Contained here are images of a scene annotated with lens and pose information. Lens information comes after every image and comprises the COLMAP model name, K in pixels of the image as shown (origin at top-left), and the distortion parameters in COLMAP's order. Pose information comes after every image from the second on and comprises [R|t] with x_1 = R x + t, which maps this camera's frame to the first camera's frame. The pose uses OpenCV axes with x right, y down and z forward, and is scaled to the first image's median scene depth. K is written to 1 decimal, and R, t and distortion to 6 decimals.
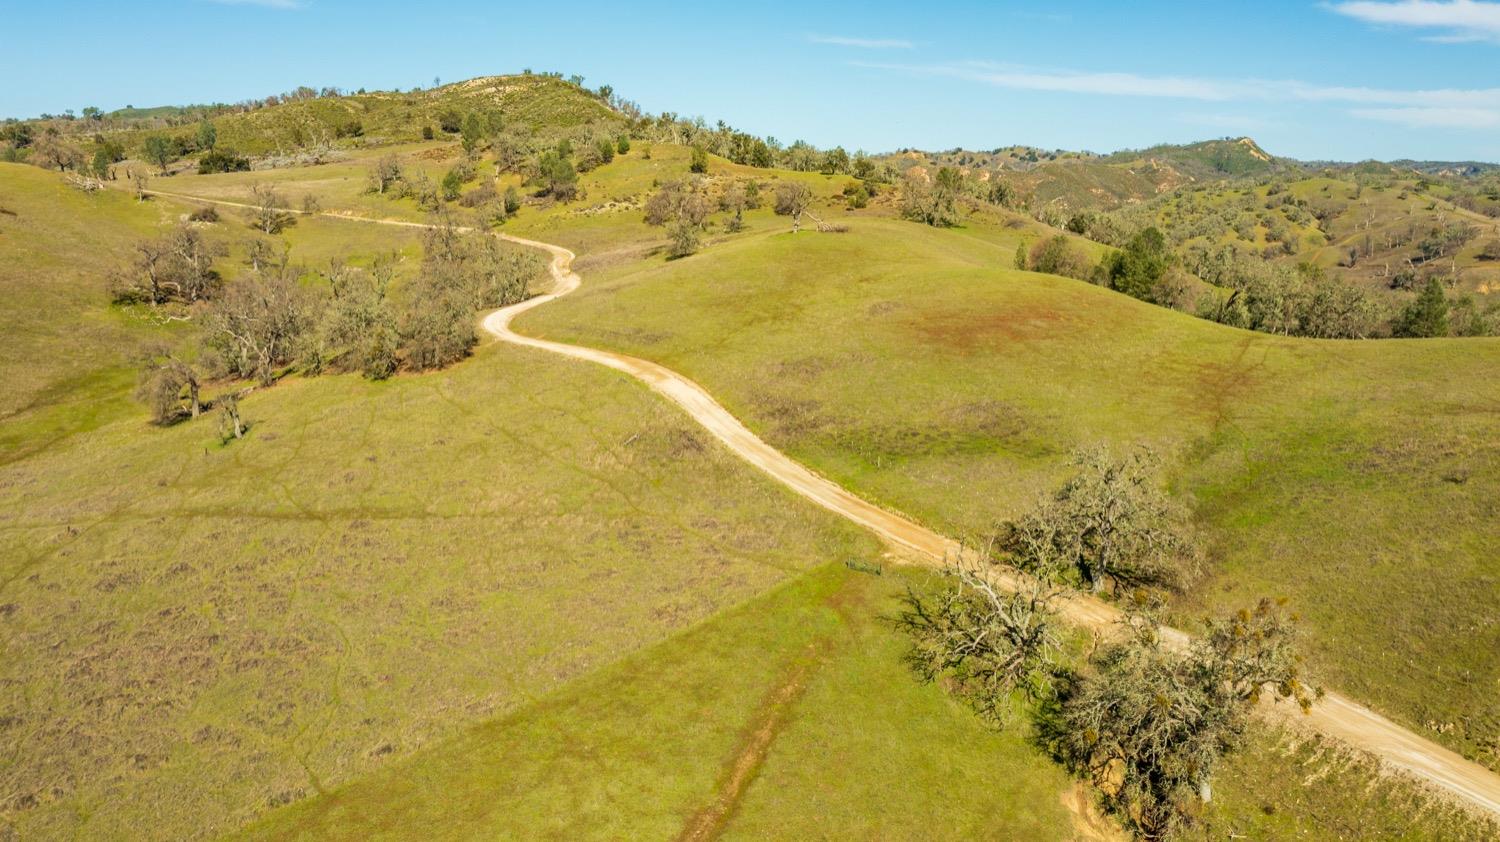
lens RADIAL K [[1179.4, 0, 748.6], [0, 1179.4, 431.4], [0, 0, 1]] dist [-0.019660, 0.007391]
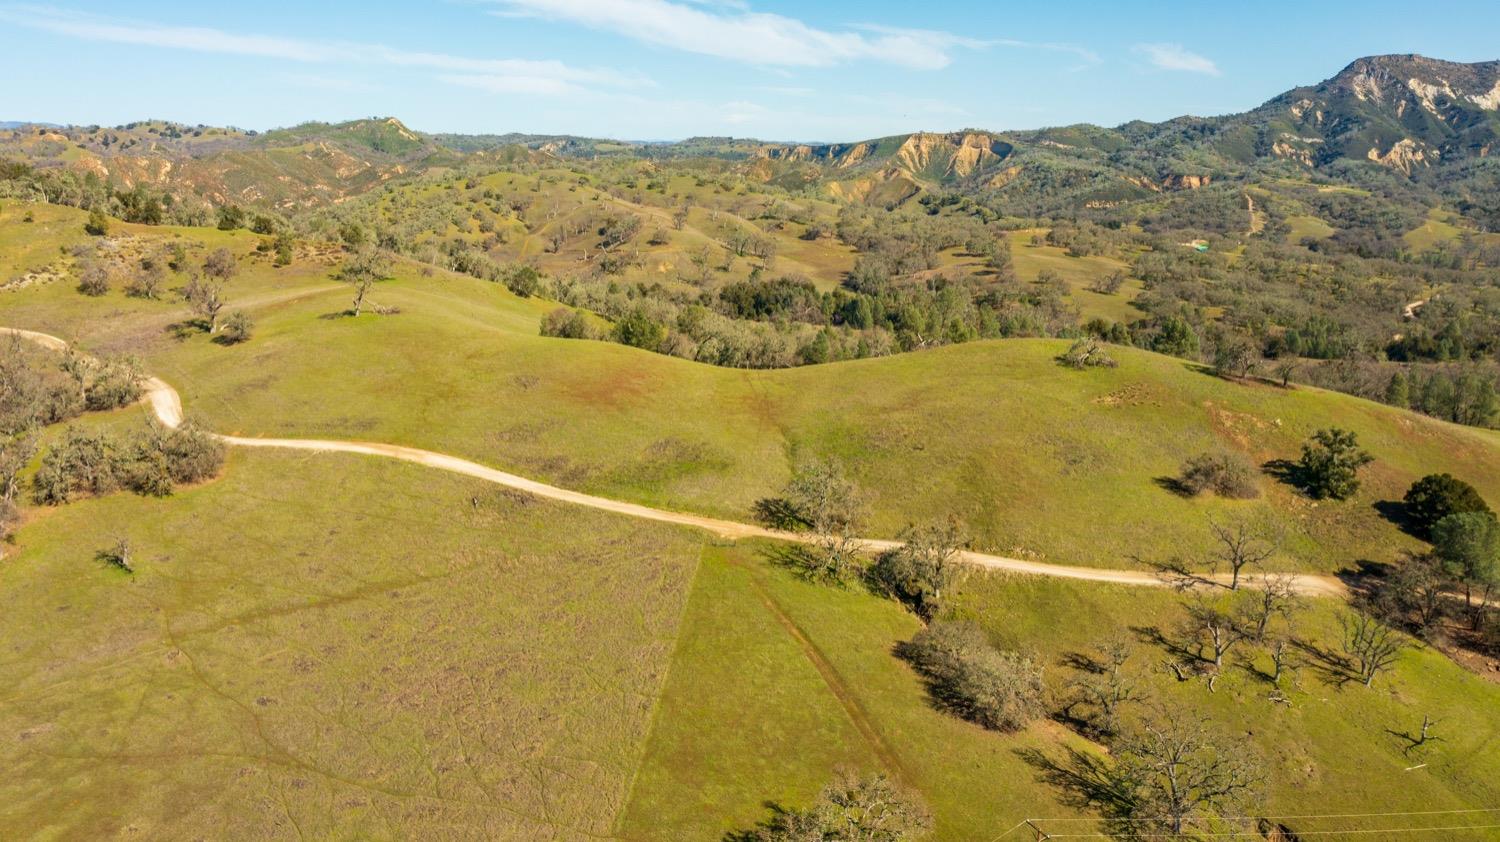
lens RADIAL K [[1179.4, 0, 743.7], [0, 1179.4, 422.2], [0, 0, 1]] dist [-0.019660, 0.007391]
pose [[0.759023, -0.150881, 0.633339, -0.117534], [0.134178, 0.988145, 0.074601, -0.024416], [-0.637087, 0.028356, 0.770270, -0.056639]]
